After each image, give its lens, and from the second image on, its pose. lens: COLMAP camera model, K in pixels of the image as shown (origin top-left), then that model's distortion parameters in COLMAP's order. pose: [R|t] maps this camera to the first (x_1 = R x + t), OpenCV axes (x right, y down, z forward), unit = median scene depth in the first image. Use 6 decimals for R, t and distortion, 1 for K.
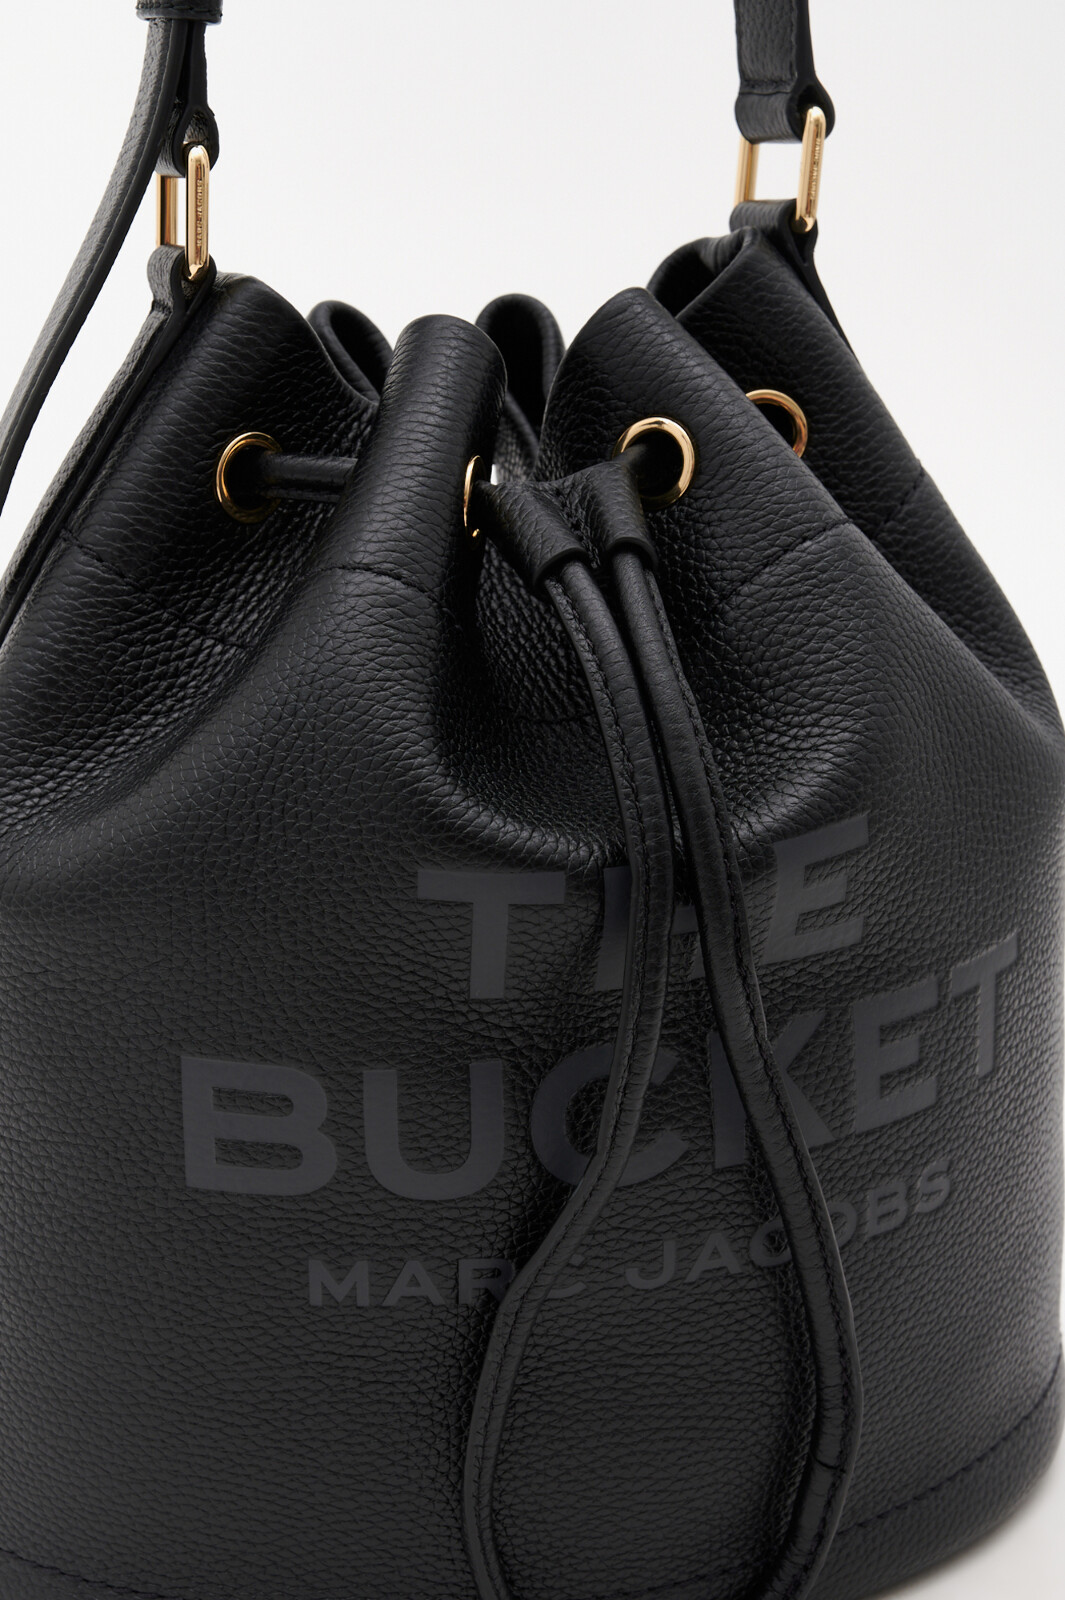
lens RADIAL K [[2812.6, 0, 531.7], [0, 2812.6, 890.2], [0, 0, 1]] dist [-0.063300, -0.197083]
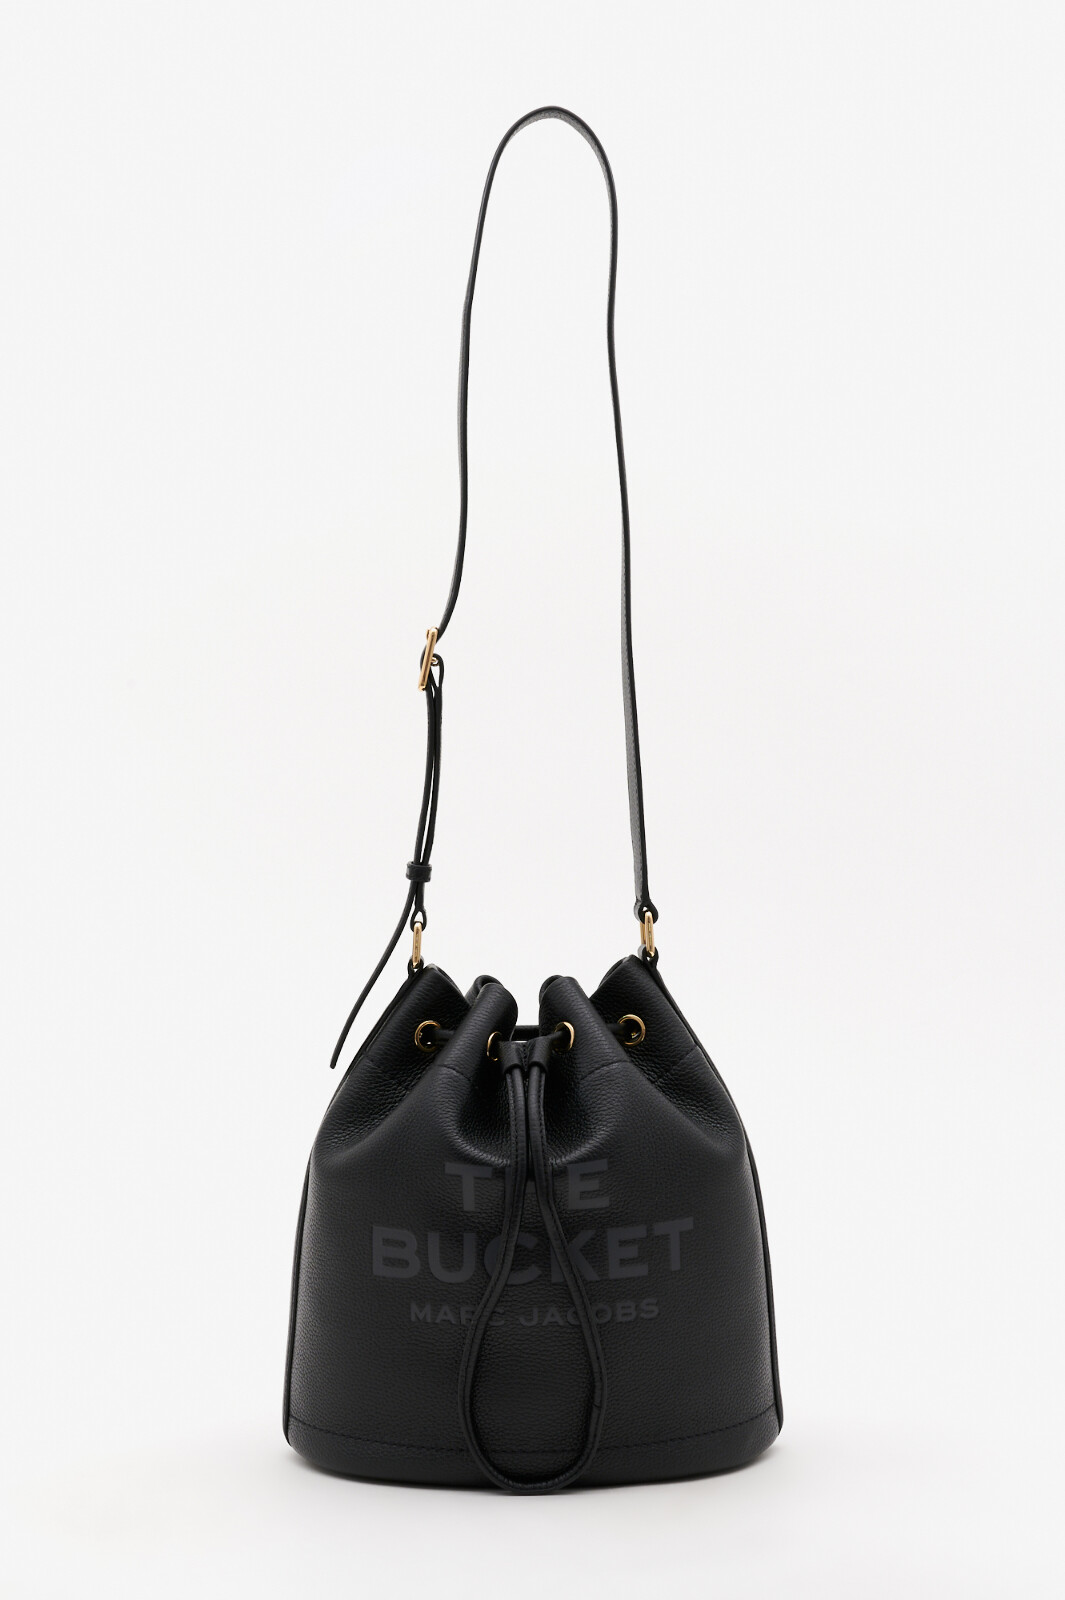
lens RADIAL K [[3234.7, 0, 532.5], [0, 3234.7, 800.0], [0, 0, 1]] dist [0.068168, 0.362417]
pose [[0.957461, 0.024197, -0.287547, 0.986985], [-0.092525, 0.969608, -0.226493, 0.373175], [0.273328, 0.243464, 0.930600, -2.197219]]
